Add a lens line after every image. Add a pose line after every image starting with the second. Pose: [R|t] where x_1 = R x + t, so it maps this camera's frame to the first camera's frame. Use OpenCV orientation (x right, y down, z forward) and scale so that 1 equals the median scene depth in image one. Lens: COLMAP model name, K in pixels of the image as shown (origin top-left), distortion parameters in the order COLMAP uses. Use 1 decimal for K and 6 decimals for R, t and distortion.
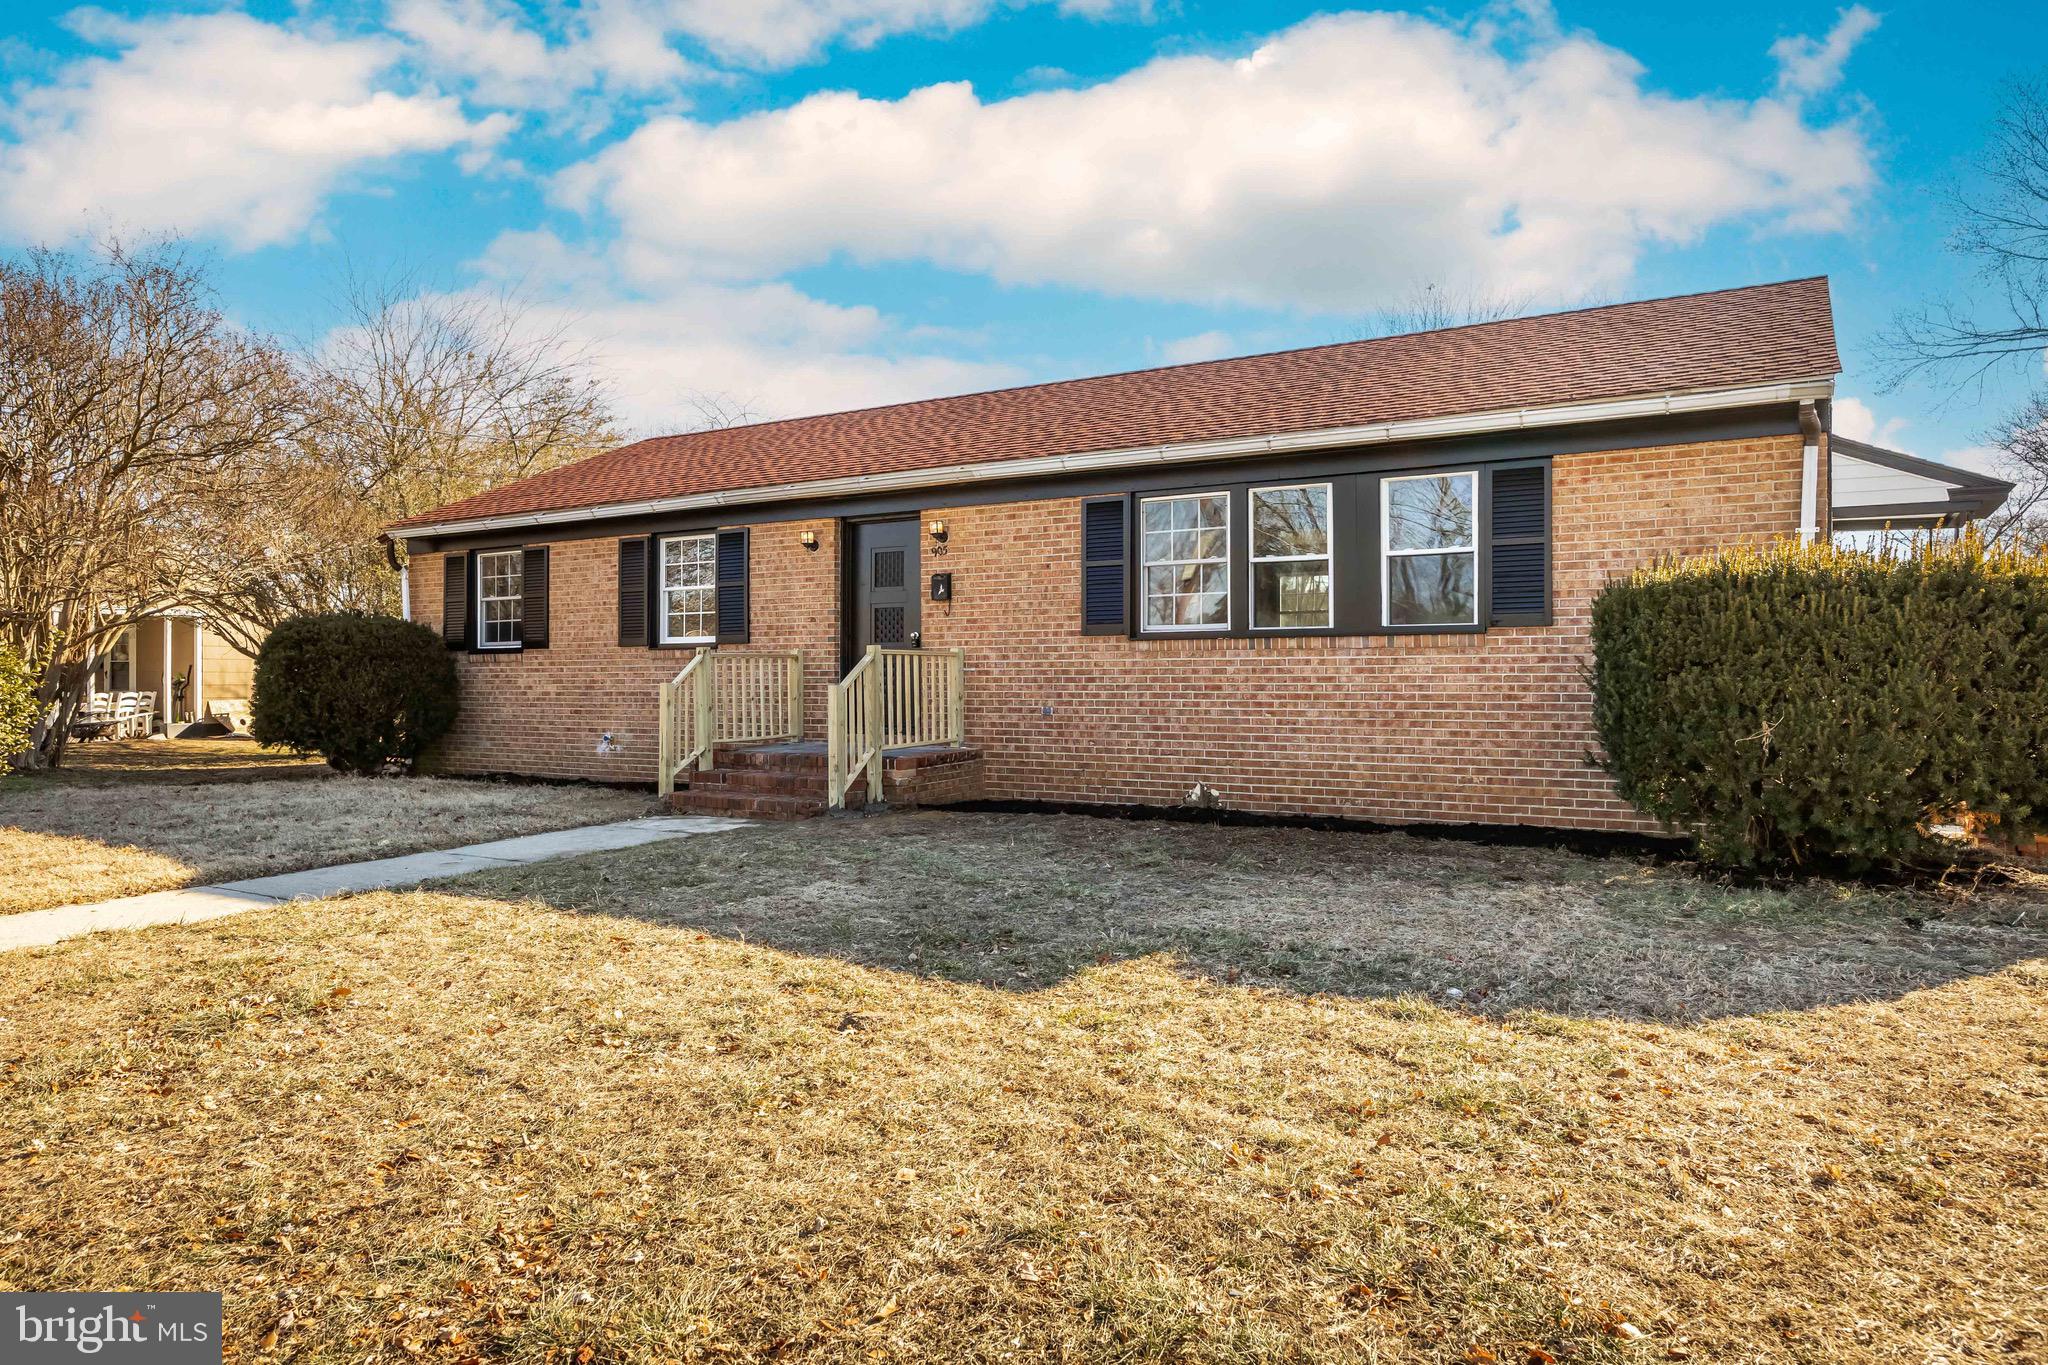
lens RADIAL K [[1318.4, 0, 1014.0], [0, 1318.4, 671.1], [0, 0, 1]] dist [-0.005143, -0.005295]
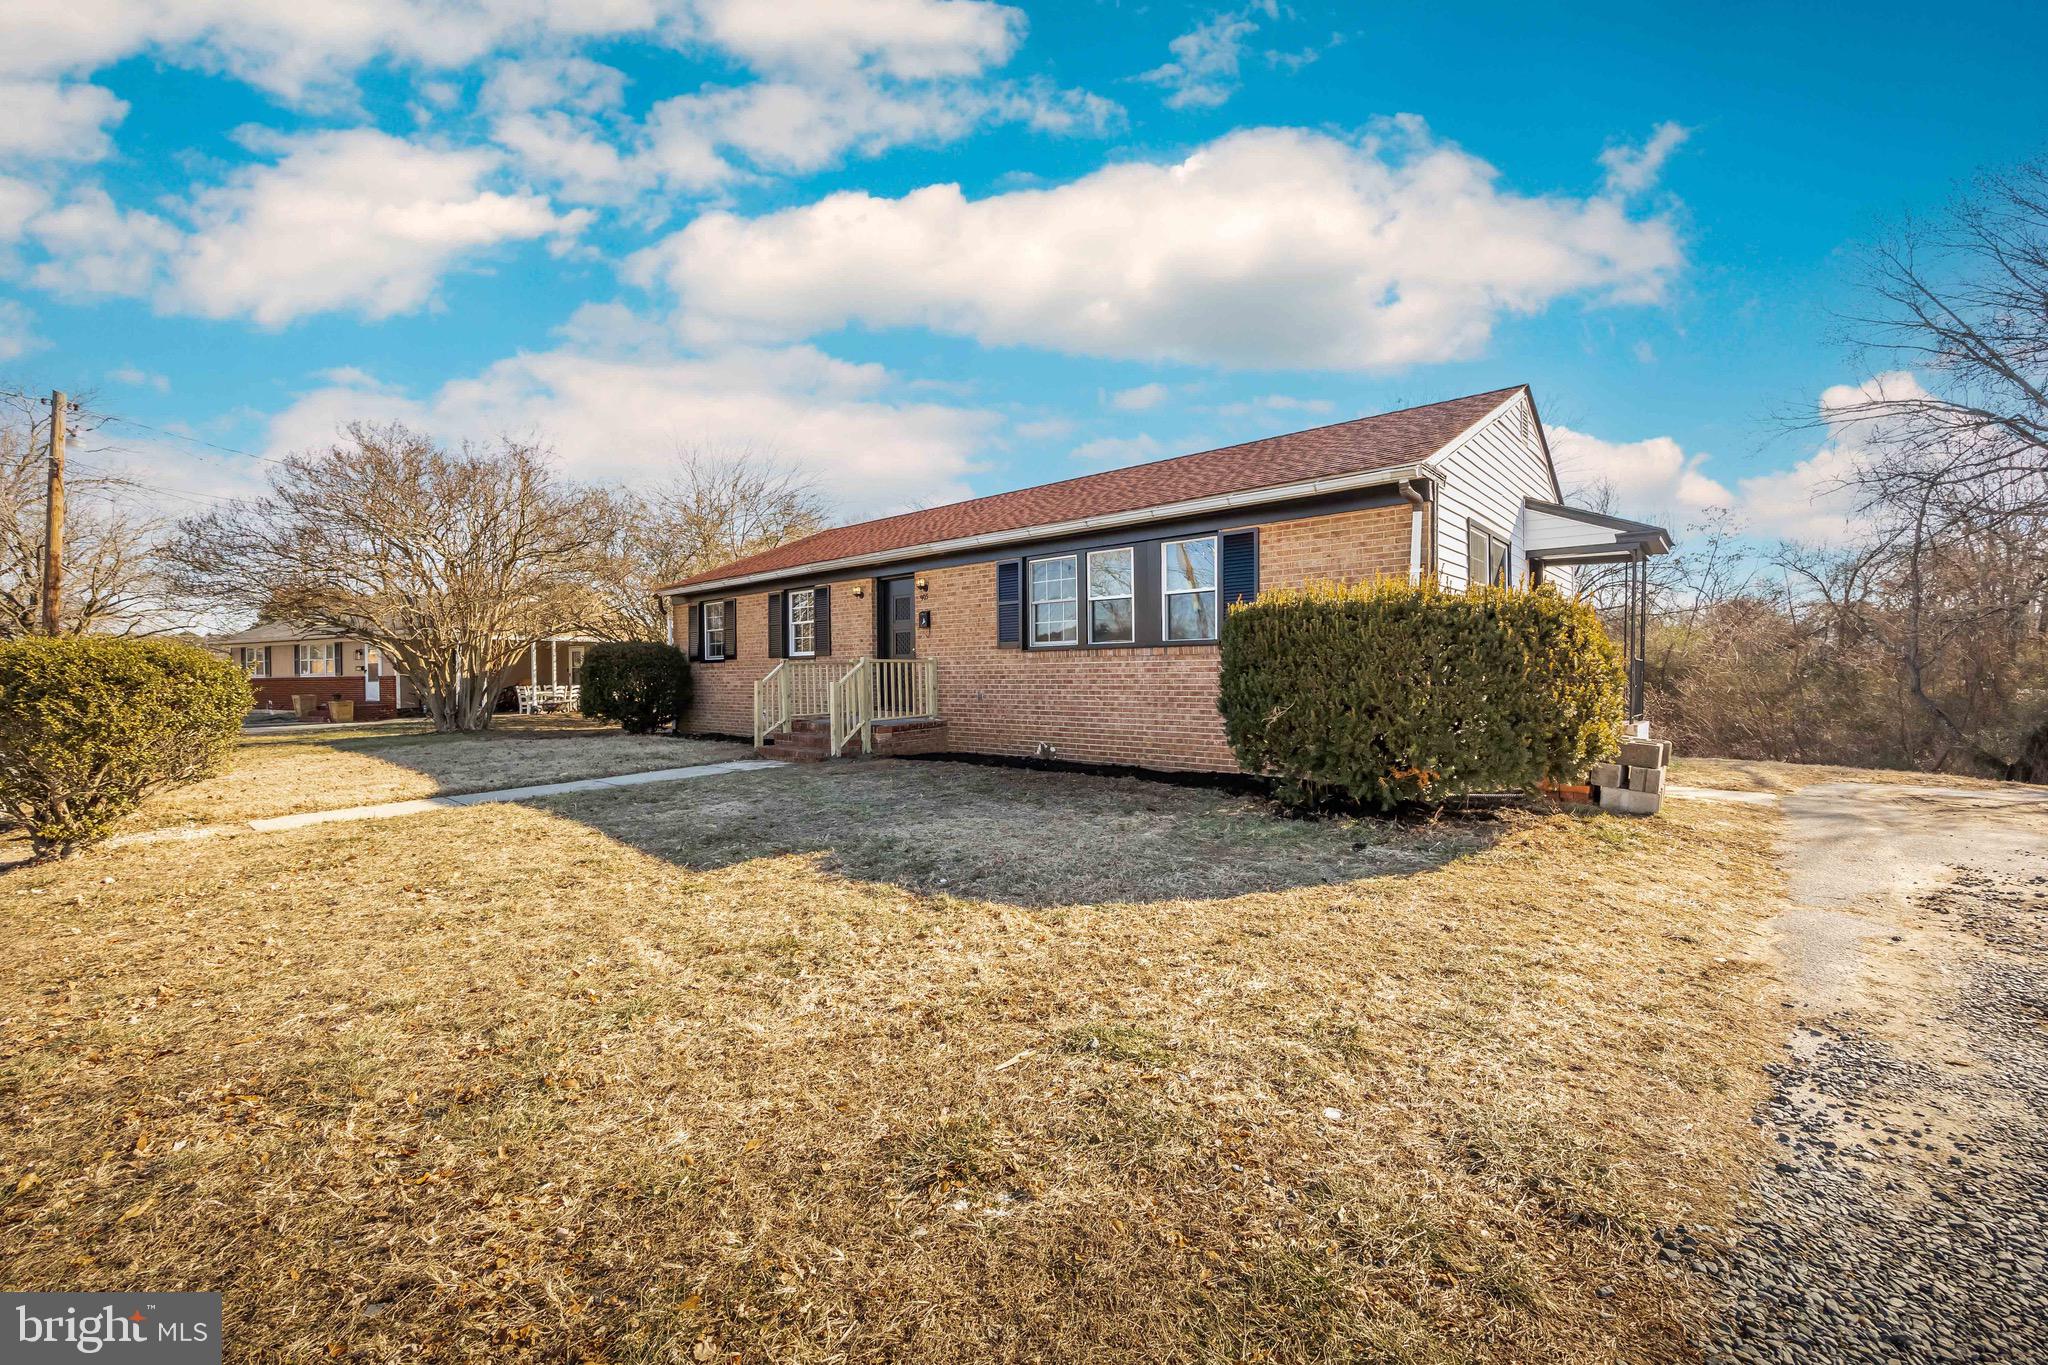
lens RADIAL K [[840.9, 0, 1010.4], [0, 840.9, 686.4], [0, 0, 1]] dist [-0.010012, -0.000088]
pose [[0.982301, -0.005906, -0.187218, 0.253298], [0.010378, 0.999683, 0.022918, -0.004952], [0.187024, -0.024455, 0.982051, 0.013519]]
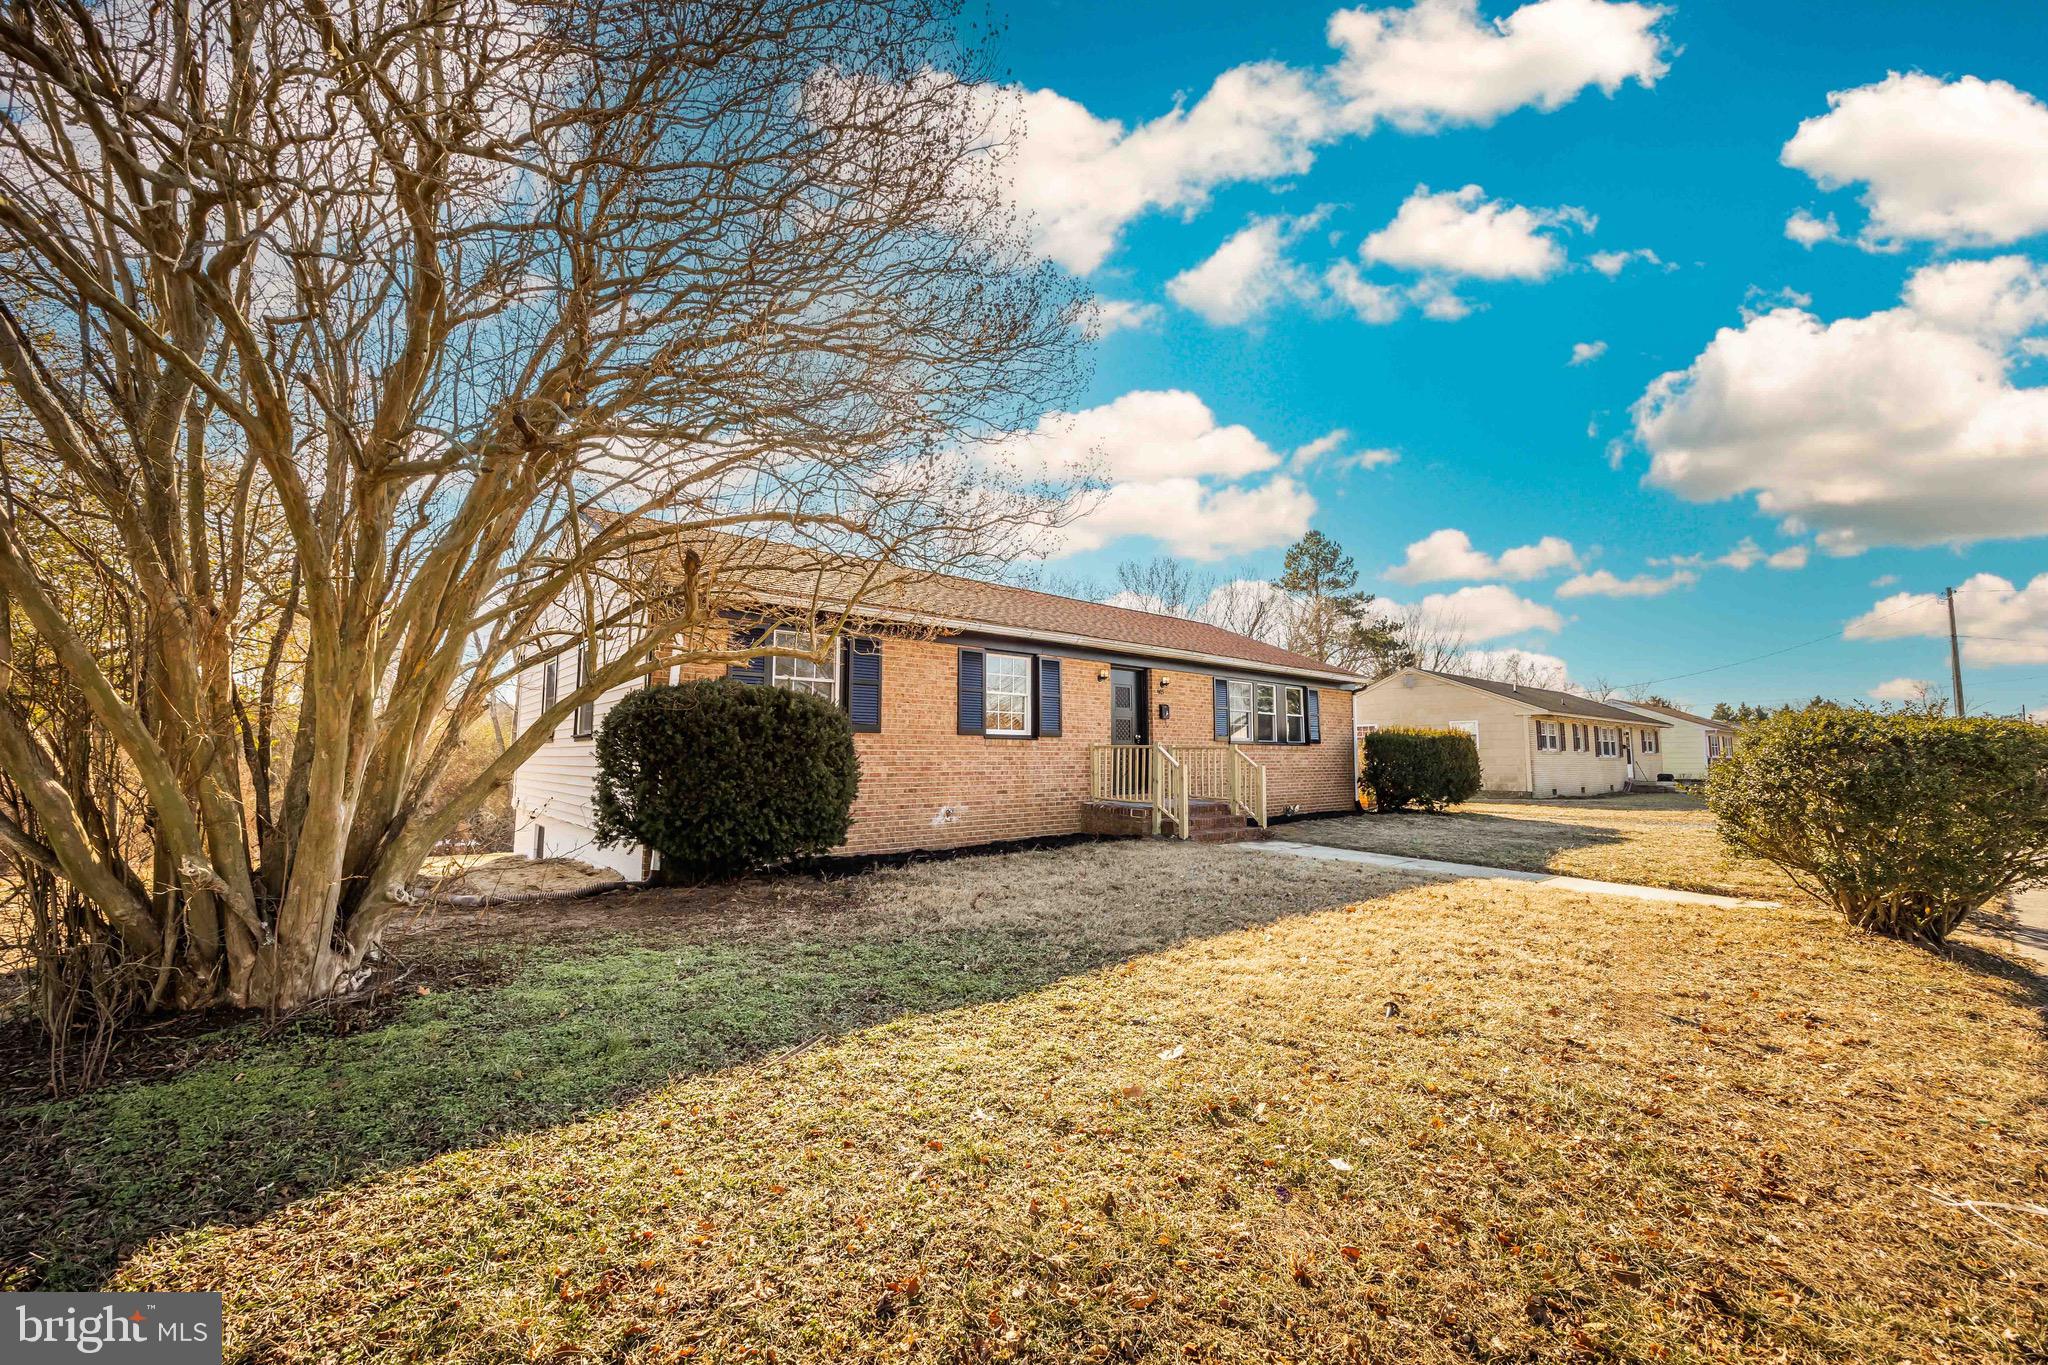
lens RADIAL K [[840.9, 0, 1028.4], [0, 840.9, 683.7], [0, 0, 1]] dist [-0.010012, -0.000088]
pose [[0.280160, 0.084043, 0.956267, -1.302931], [-0.013728, 0.996409, -0.083549, -0.002190], [-0.959855, 0.010279, 0.280308, 0.906045]]
